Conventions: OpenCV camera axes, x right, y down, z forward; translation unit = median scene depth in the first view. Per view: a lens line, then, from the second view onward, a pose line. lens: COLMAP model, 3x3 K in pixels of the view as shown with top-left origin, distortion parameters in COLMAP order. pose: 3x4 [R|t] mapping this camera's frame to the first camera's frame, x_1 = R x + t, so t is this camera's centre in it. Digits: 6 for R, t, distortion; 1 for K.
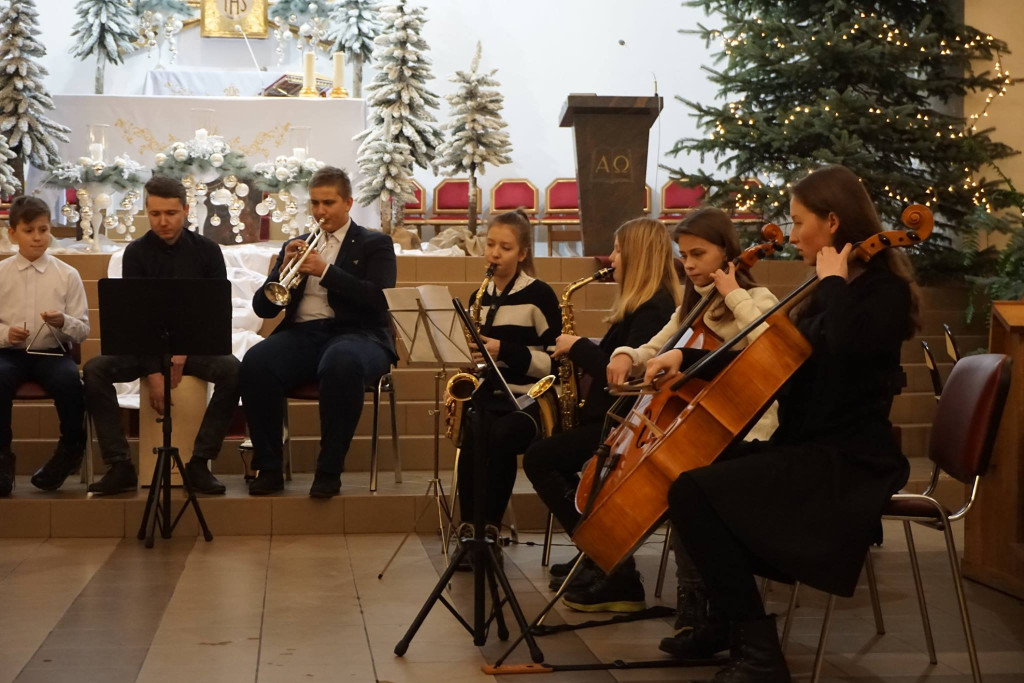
lens RADIAL K [[1908.2, 0, 510.6], [0, 1908.2, 349.6], [0, 0, 1]] dist [-0.025184, 0.225486]
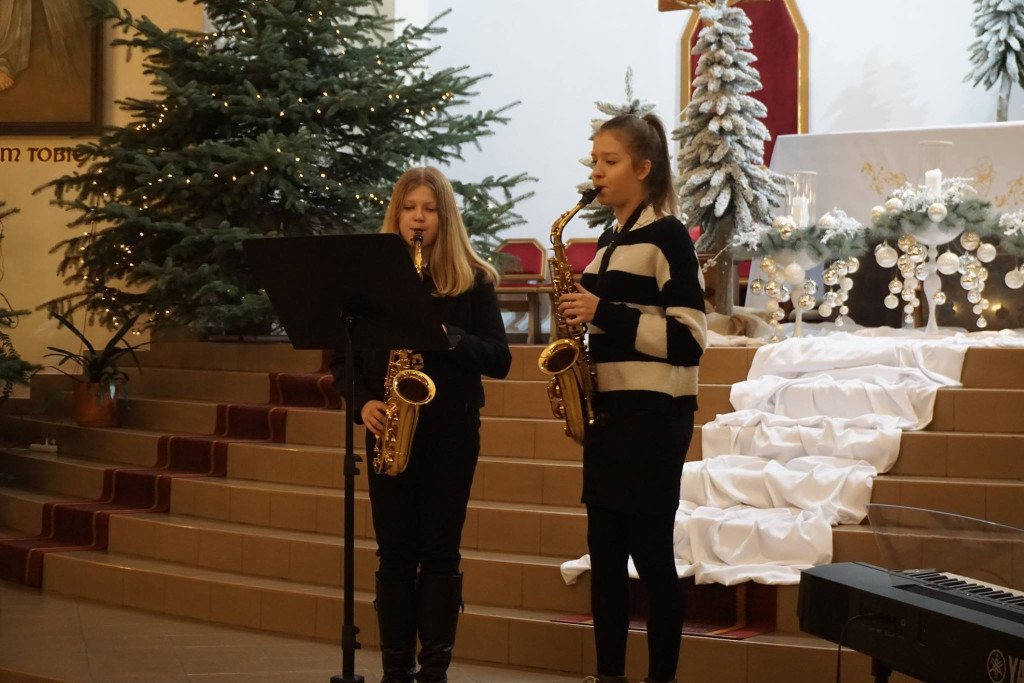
lens RADIAL K [[1908.2, 0, 510.6], [0, 1908.2, 349.6], [0, 0, 1]] dist [-0.025184, 0.225486]
pose [[0.777998, 0.000190, -0.628267, 0.163554], [-0.017988, 0.999597, -0.021973, -0.029535], [0.628009, 0.028396, 0.777688, 0.345708]]
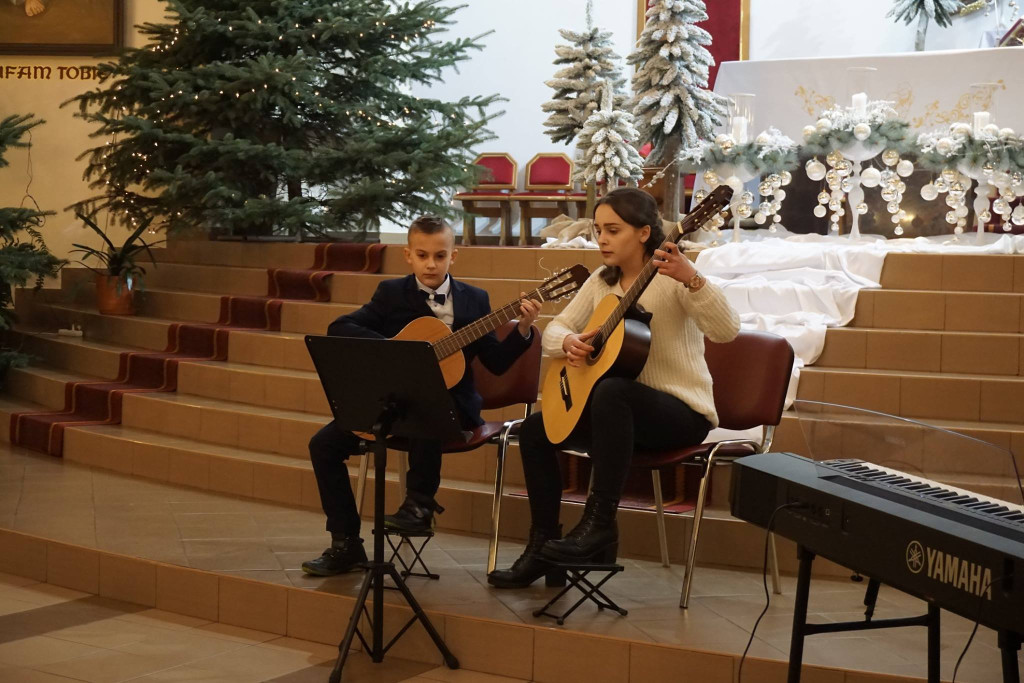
lens RADIAL K [[1626.3, 0, 507.9], [0, 1626.3, 347.3], [0, 0, 1]] dist [-0.005324, 0.026996]
pose [[0.784214, 0.045381, -0.618828, 0.148963], [-0.028094, 0.998896, 0.037650, -0.030638], [0.619854, -0.012140, 0.784623, 0.371530]]
